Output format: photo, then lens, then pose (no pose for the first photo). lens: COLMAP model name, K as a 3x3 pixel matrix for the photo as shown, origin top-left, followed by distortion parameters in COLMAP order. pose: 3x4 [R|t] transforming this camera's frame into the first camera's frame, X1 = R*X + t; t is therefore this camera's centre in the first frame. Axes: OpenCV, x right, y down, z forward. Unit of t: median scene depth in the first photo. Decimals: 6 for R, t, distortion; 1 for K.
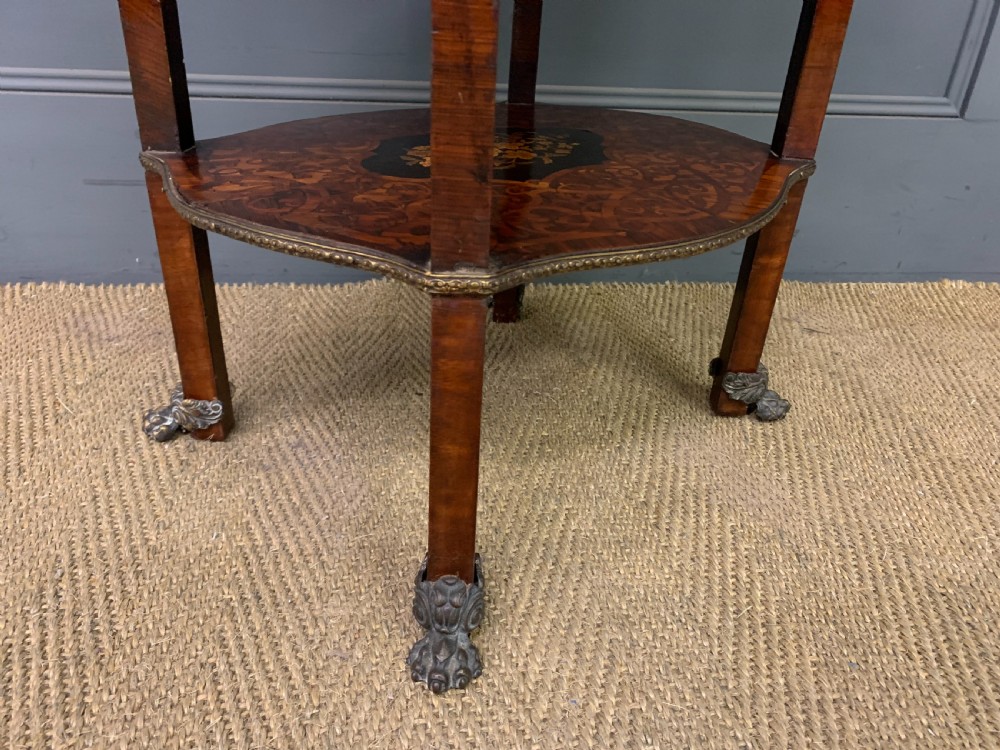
lens RADIAL K [[771.7, 0, 492.1], [0, 771.7, 383.4], [0, 0, 1]] dist [0.021915, -0.013840]
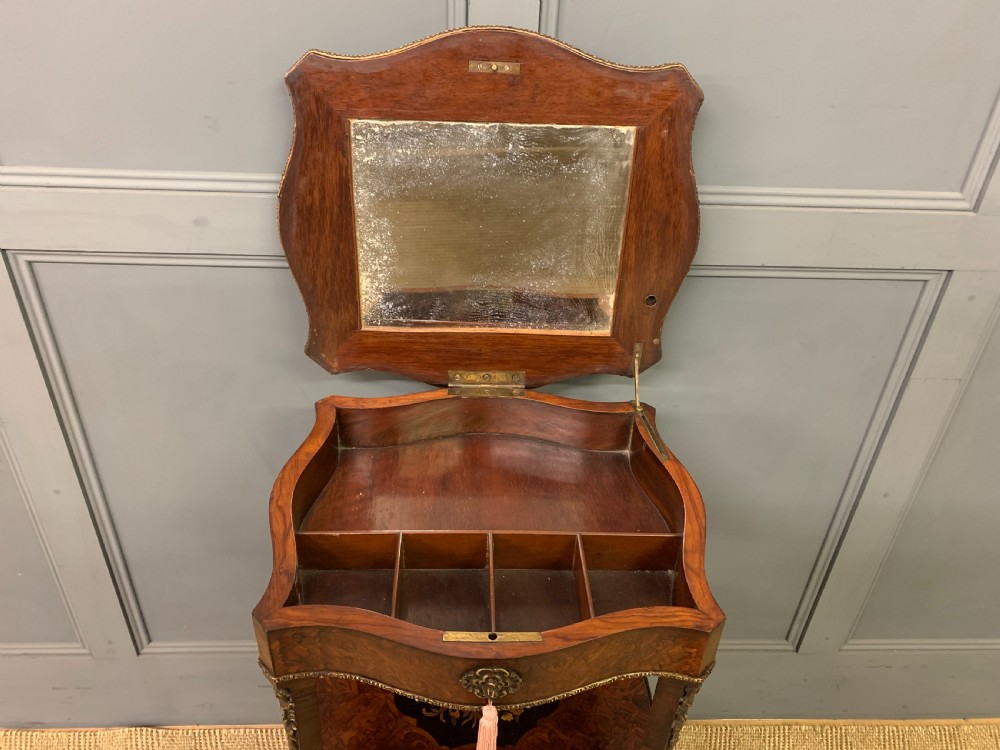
lens RADIAL K [[771.7, 0, 492.9], [0, 771.7, 362.8], [0, 0, 1]] dist [0.021915, -0.013840]
pose [[0.996401, 0.041172, -0.074096, 0.152547], [-0.036412, 0.997254, 0.064482, -1.814672], [0.076547, -0.061552, 0.995164, -1.034910]]
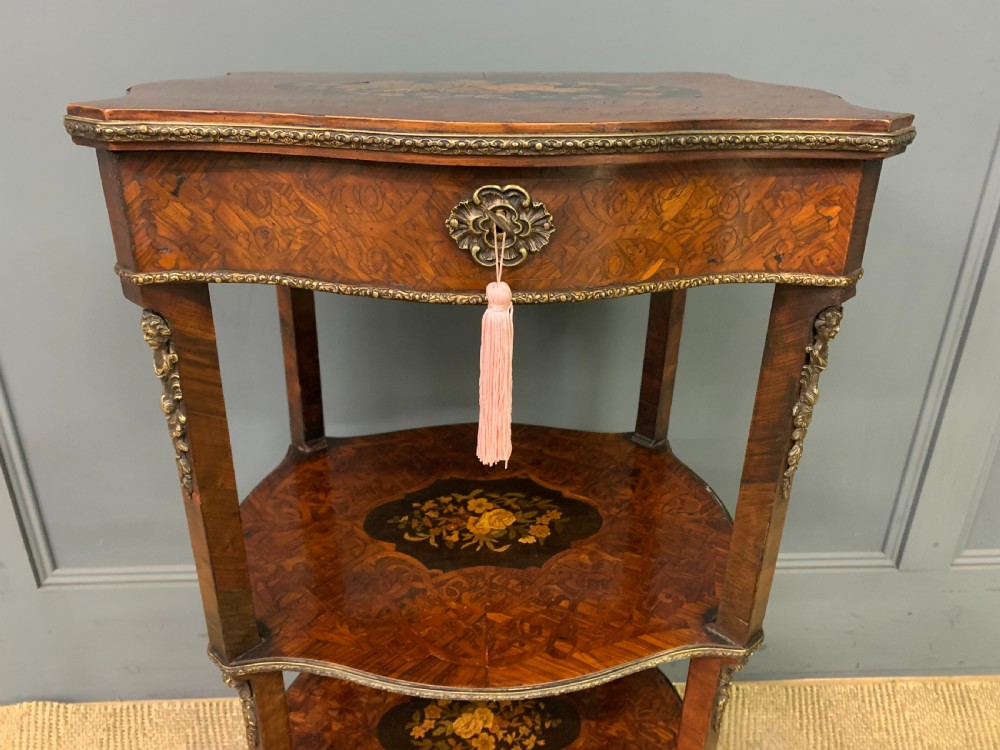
lens RADIAL K [[771.7, 0, 498.9], [0, 771.7, 381.5], [0, 0, 1]] dist [0.021915, -0.013840]
pose [[0.997280, 0.000568, -0.073709, 0.129817], [-0.006160, 0.997115, -0.075656, -0.971777], [0.073453, 0.075904, 0.994406, -0.499080]]
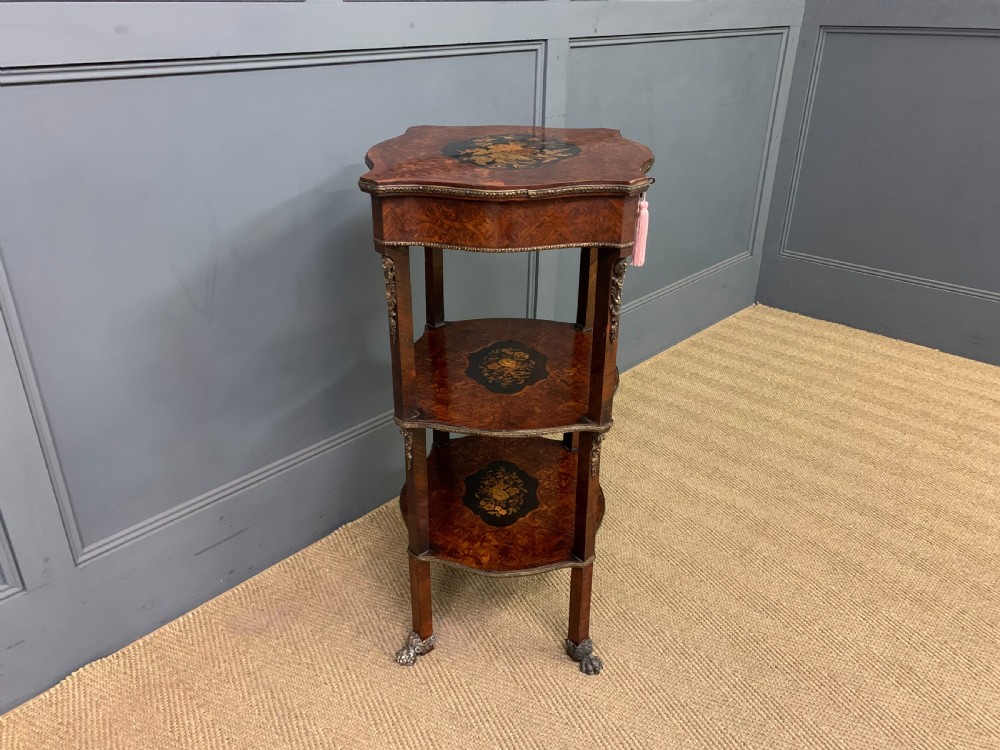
lens RADIAL K [[771.7, 0, 486.4], [0, 771.7, 370.0], [0, 0, 1]] dist [0.021915, -0.013840]
pose [[0.772126, -0.315859, 0.551411, -1.405007], [0.336898, 0.939208, 0.066247, -0.903823], [-0.538814, 0.134618, 0.831599, -1.476288]]
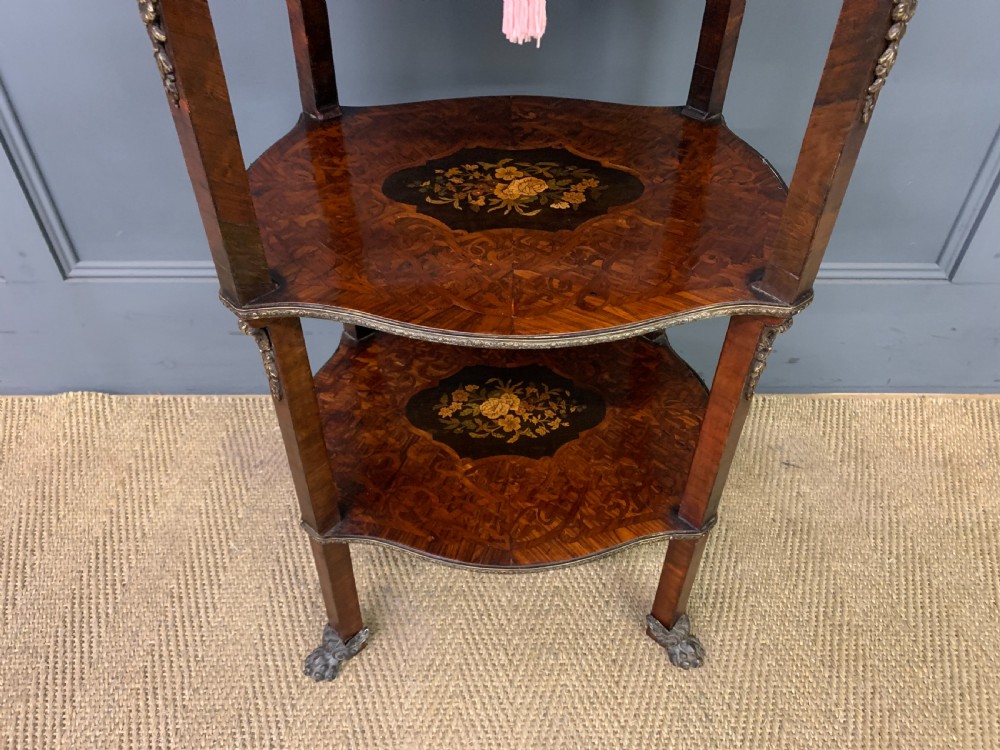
lens RADIAL K [[771.7, 0, 501.2], [0, 771.7, 378.4], [0, 0, 1]] dist [0.021915, -0.013840]
pose [[0.993288, 0.046329, -0.105986, 0.130313], [-0.021537, 0.974336, 0.224066, -0.803794], [0.113647, -0.220280, 0.968794, -0.401986]]
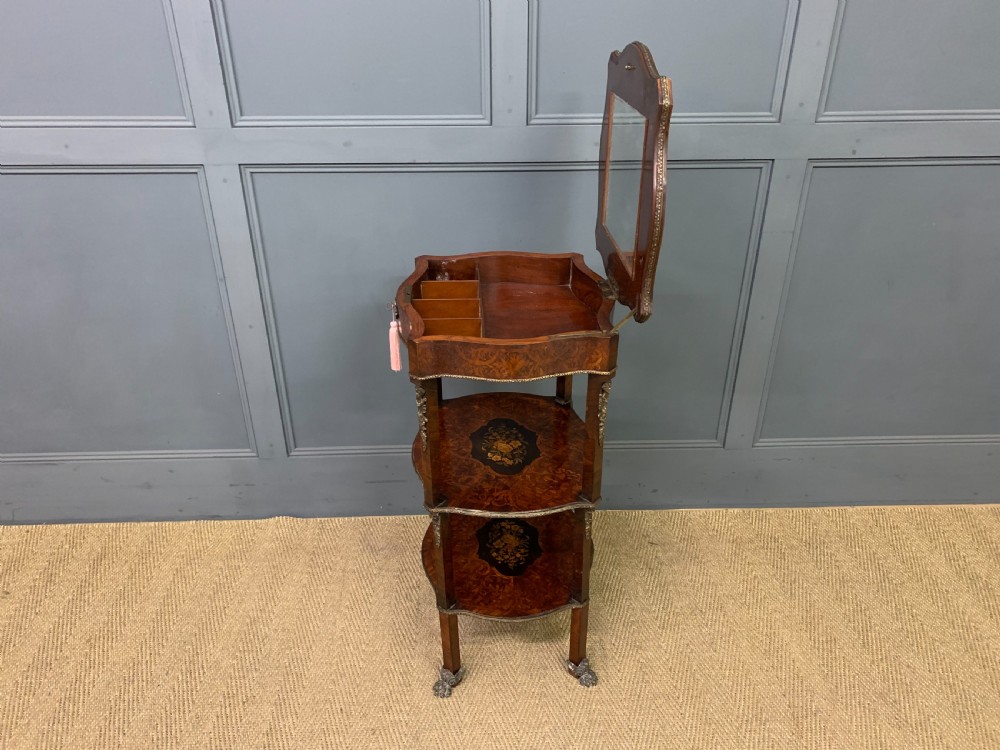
lens RADIAL K [[771.7, 0, 499.4], [0, 771.7, 379.2], [0, 0, 1]] dist [0.021915, -0.013840]
pose [[0.994960, 0.000257, -0.100269, 0.299461], [-0.000872, 0.999981, -0.006088, -0.965920], [0.100266, 0.006144, 0.994942, -2.497541]]
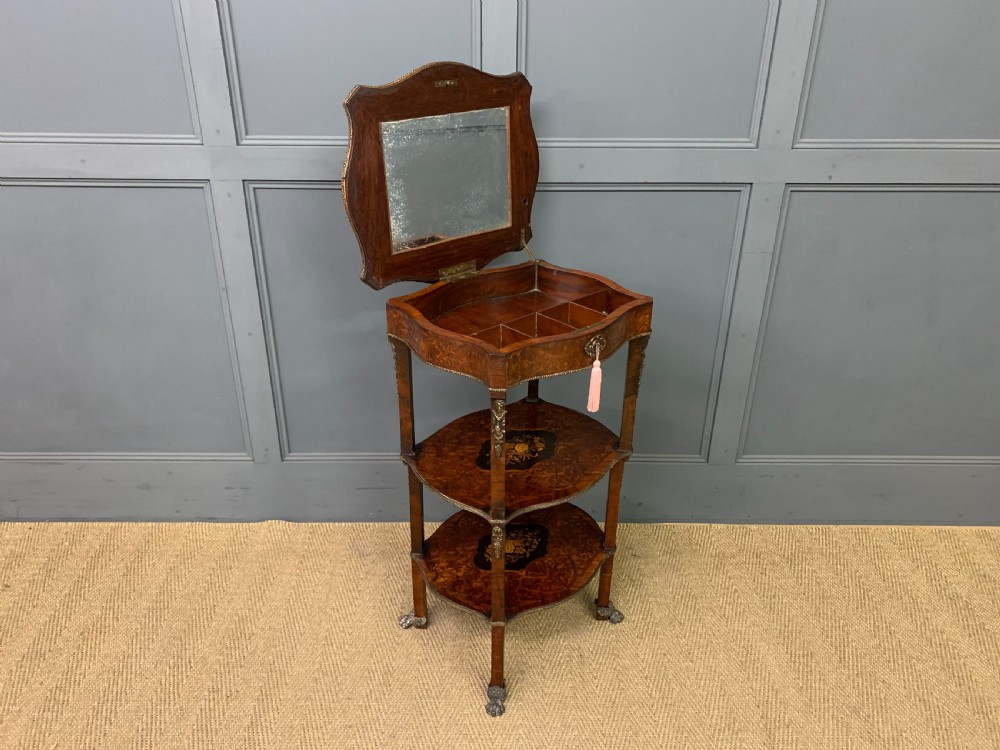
lens RADIAL K [[771.7, 0, 491.0], [0, 771.7, 367.0], [0, 0, 1]] dist [0.021915, -0.013840]
pose [[0.992116, 0.016155, -0.124277, 0.426478], [-0.022841, 0.998357, -0.052557, -0.898497], [0.123223, 0.054981, 0.990855, -2.611068]]
